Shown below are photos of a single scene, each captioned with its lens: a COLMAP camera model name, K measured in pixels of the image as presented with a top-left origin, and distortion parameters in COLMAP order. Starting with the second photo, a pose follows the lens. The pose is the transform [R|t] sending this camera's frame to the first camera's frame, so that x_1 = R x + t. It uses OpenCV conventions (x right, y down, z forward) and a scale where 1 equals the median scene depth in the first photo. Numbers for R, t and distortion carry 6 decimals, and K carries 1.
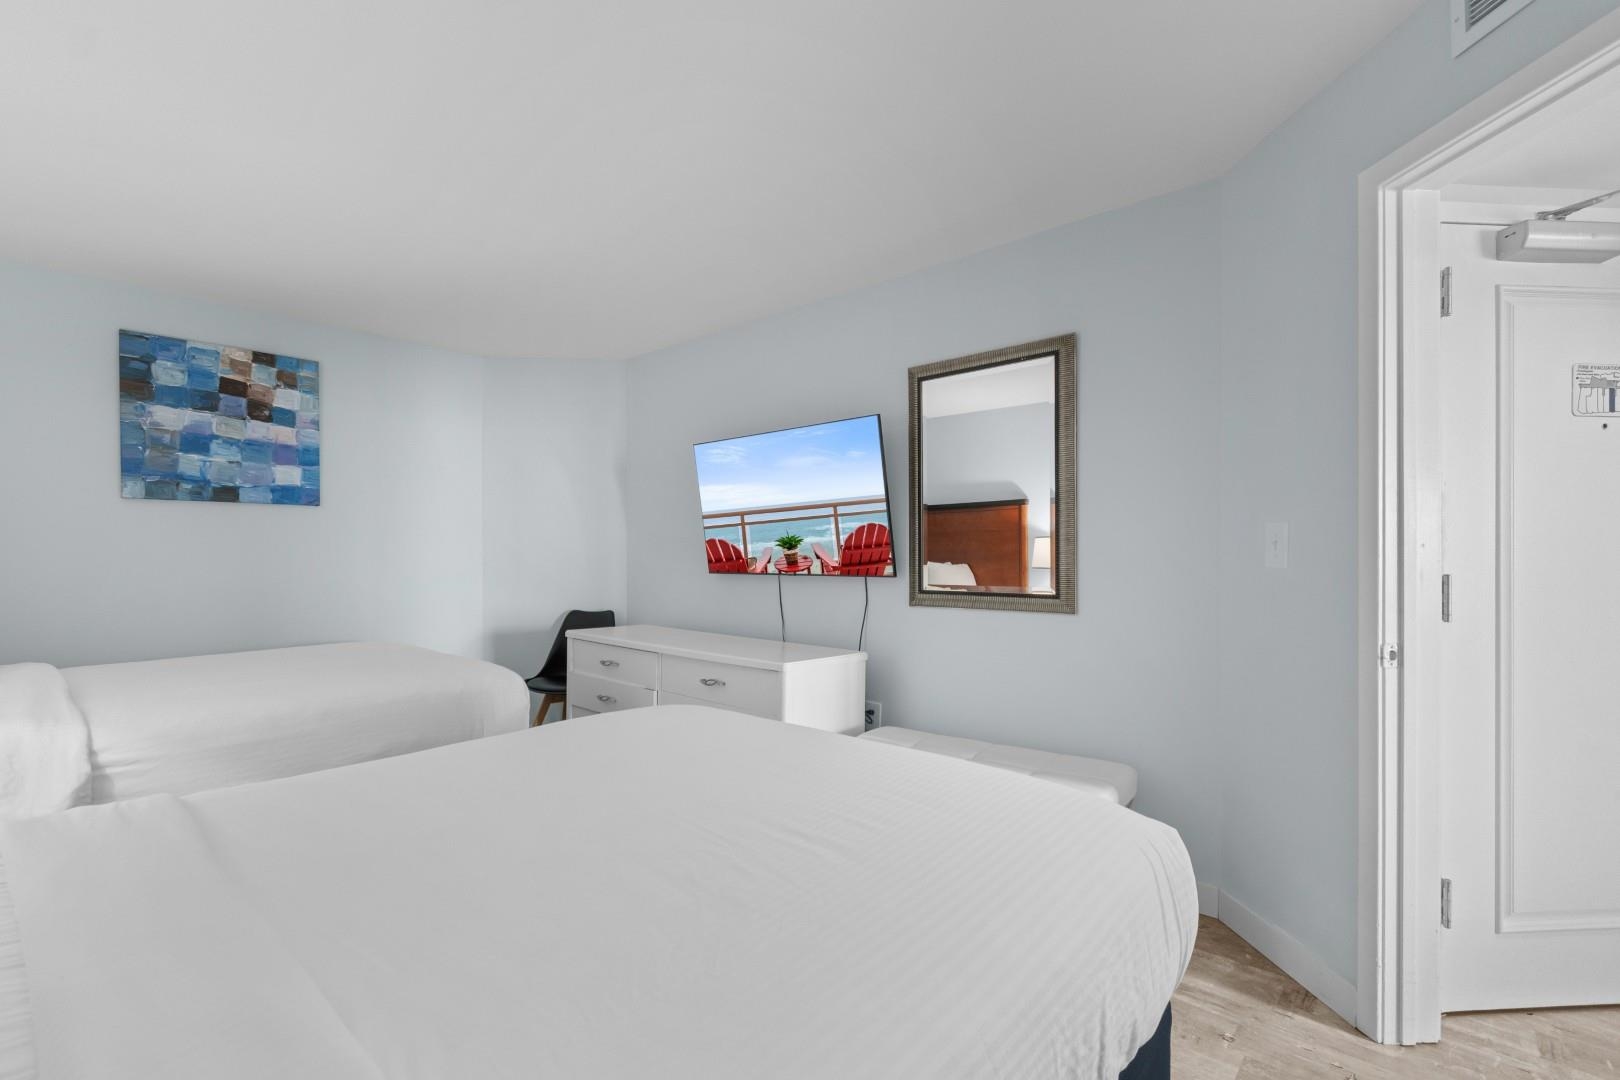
lens RADIAL K [[723.2, 0, 823.2], [0, 723.2, 556.2], [0, 0, 1]] dist [0.000526, -0.000289]
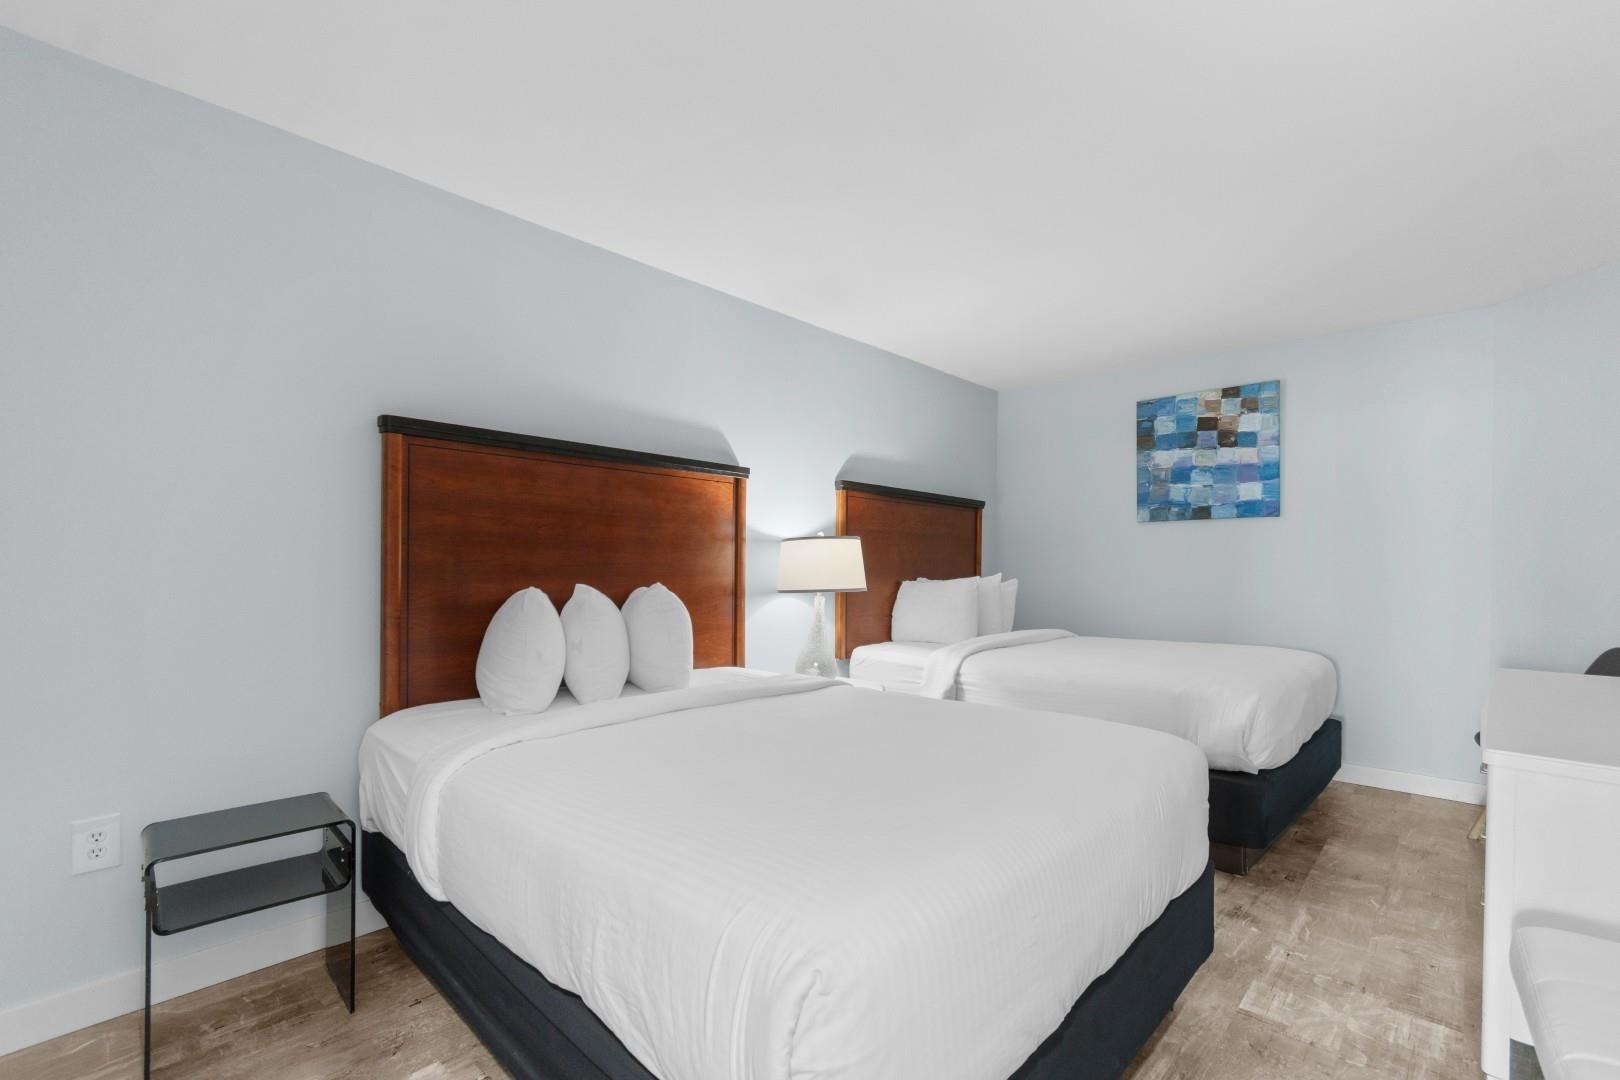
lens RADIAL K [[727.7, 0, 823.7], [0, 727.7, 569.2], [0, 0, 1]] dist [0.000569, -0.000739]
pose [[-0.019666, 0.001779, -0.999805, 0.406135], [-0.004416, 0.999989, 0.001866, 0.009182], [0.999797, 0.004452, -0.019658, 0.384246]]
